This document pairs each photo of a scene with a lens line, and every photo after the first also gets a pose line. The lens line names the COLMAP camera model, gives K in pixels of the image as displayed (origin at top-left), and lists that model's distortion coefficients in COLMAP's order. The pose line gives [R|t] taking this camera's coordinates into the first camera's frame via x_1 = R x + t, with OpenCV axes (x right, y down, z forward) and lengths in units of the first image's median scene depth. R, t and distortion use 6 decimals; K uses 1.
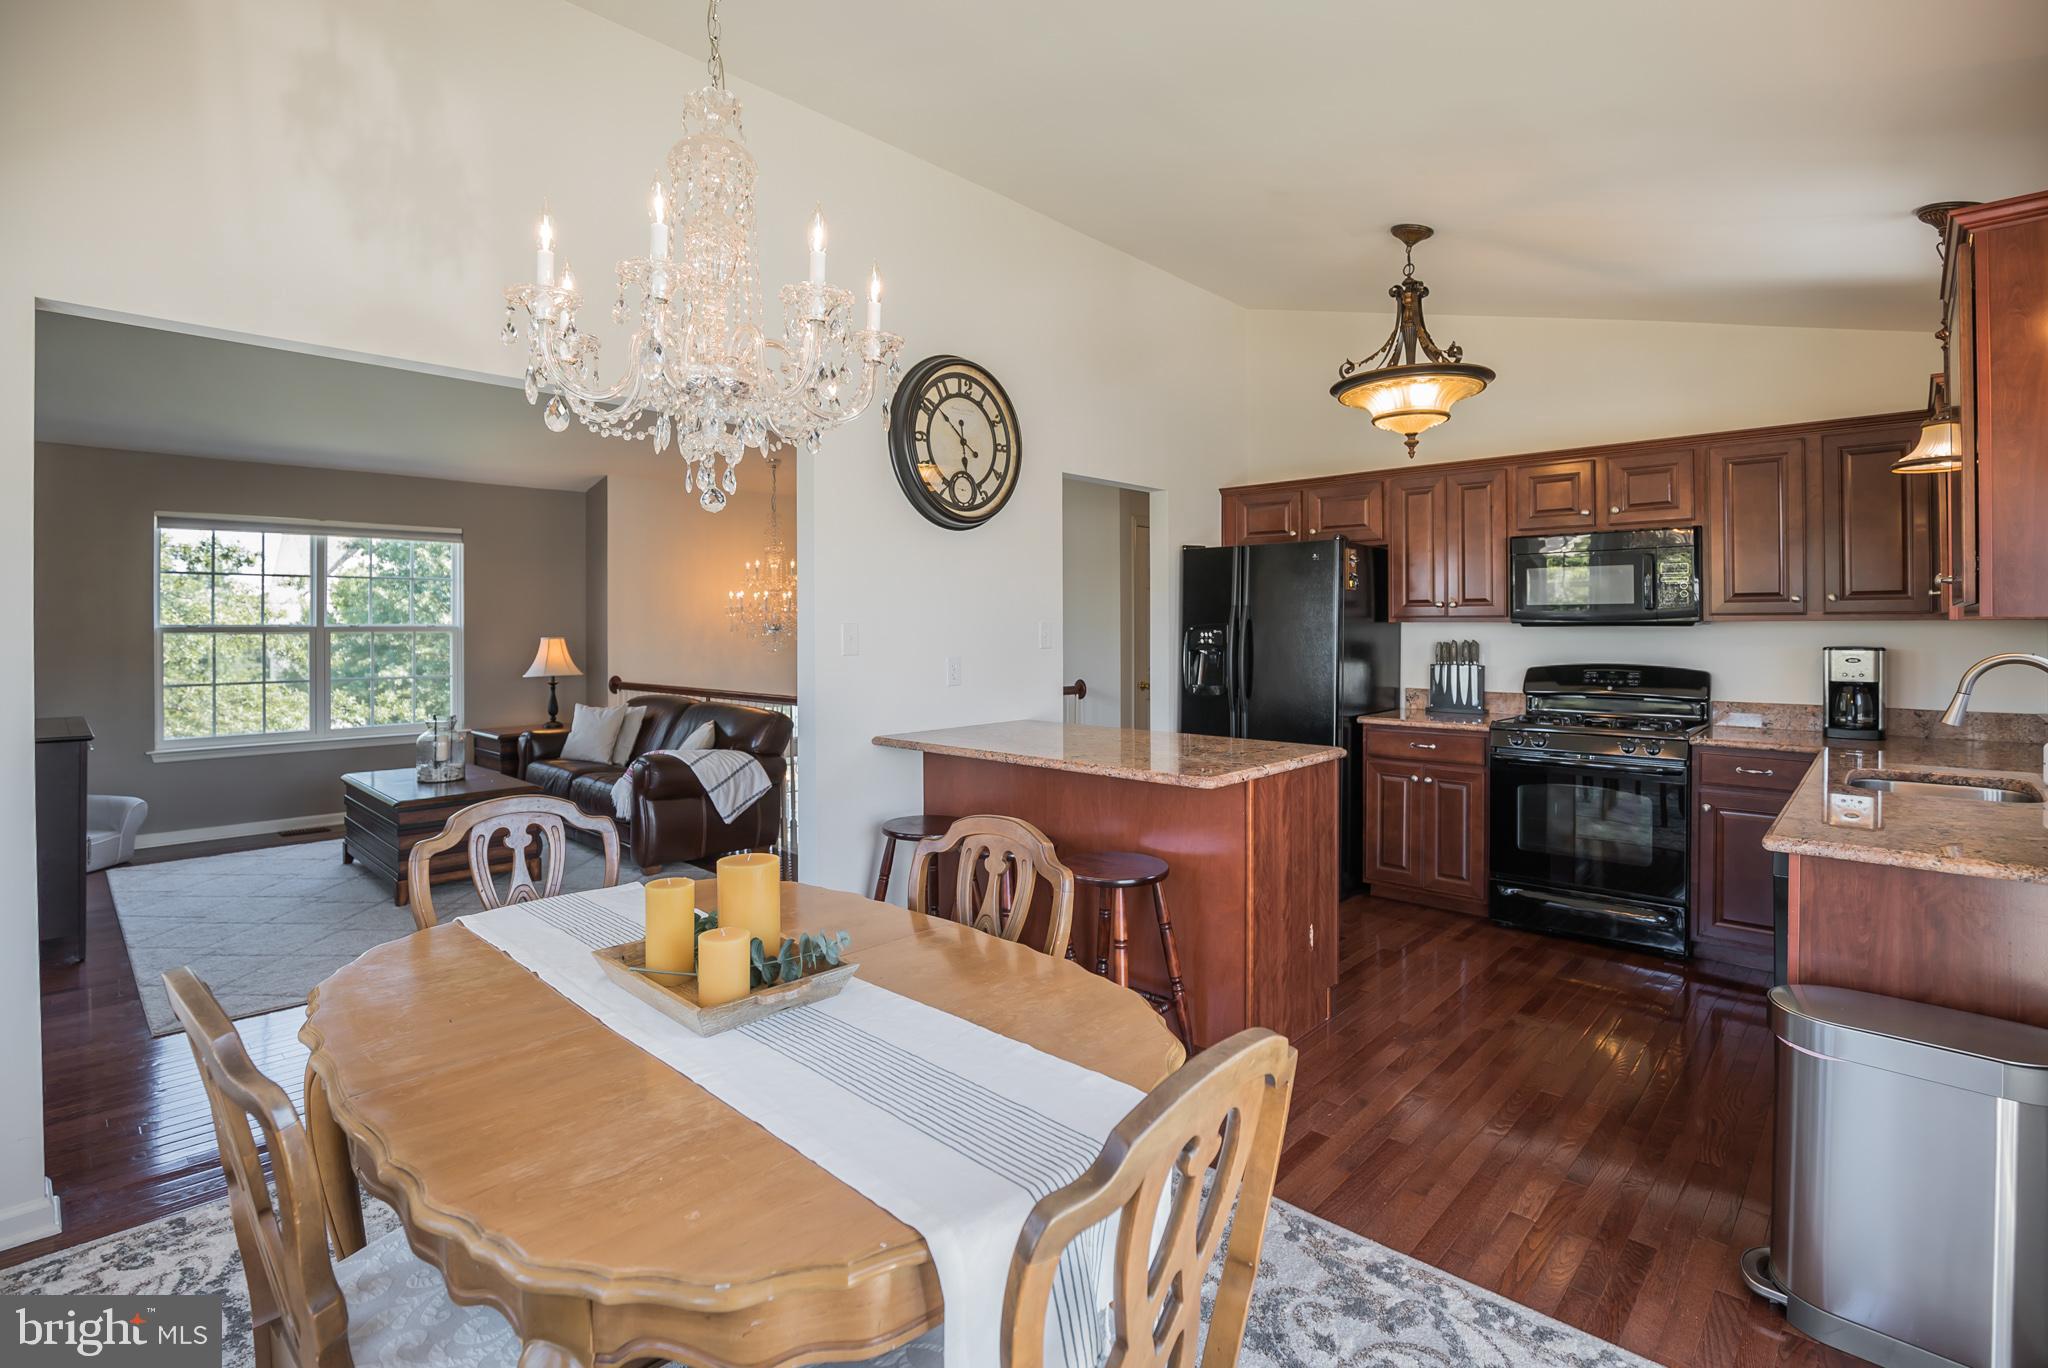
lens RADIAL K [[960.4, 0, 1029.6], [0, 960.4, 639.8], [0, 0, 1]] dist [-0.001812, -0.000203]
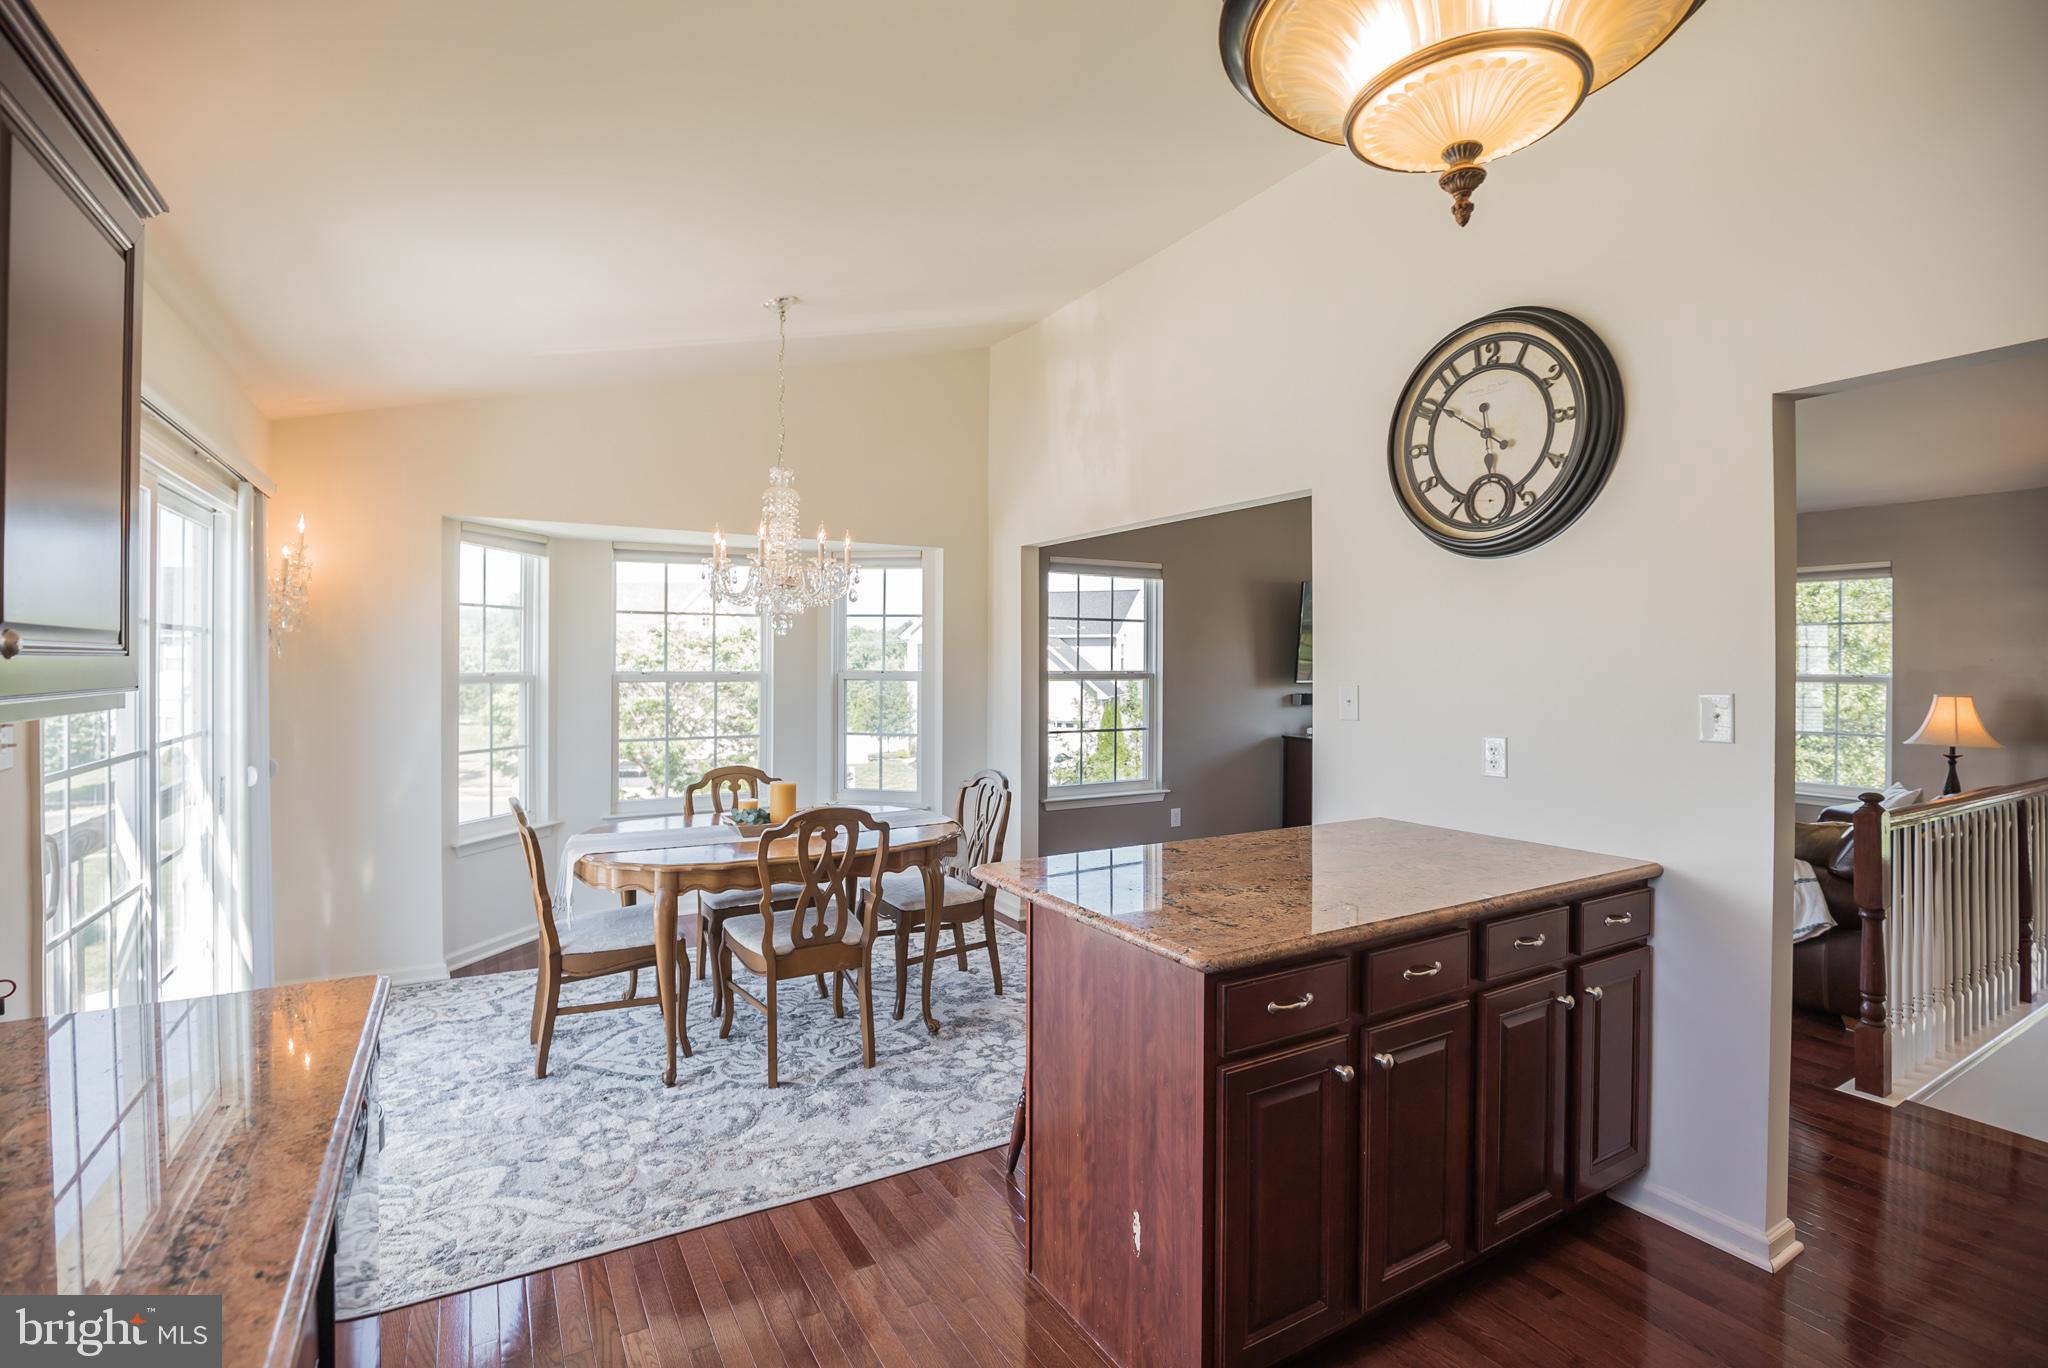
lens RADIAL K [[960.4, 0, 1029.6], [0, 960.4, 639.8], [0, 0, 1]] dist [-0.001812, -0.000203]
pose [[-0.325199, -0.011353, -0.945577, 0.707084], [-0.020962, 0.999769, -0.004794, -0.044404], [0.945413, 0.018262, -0.325362, 0.919489]]
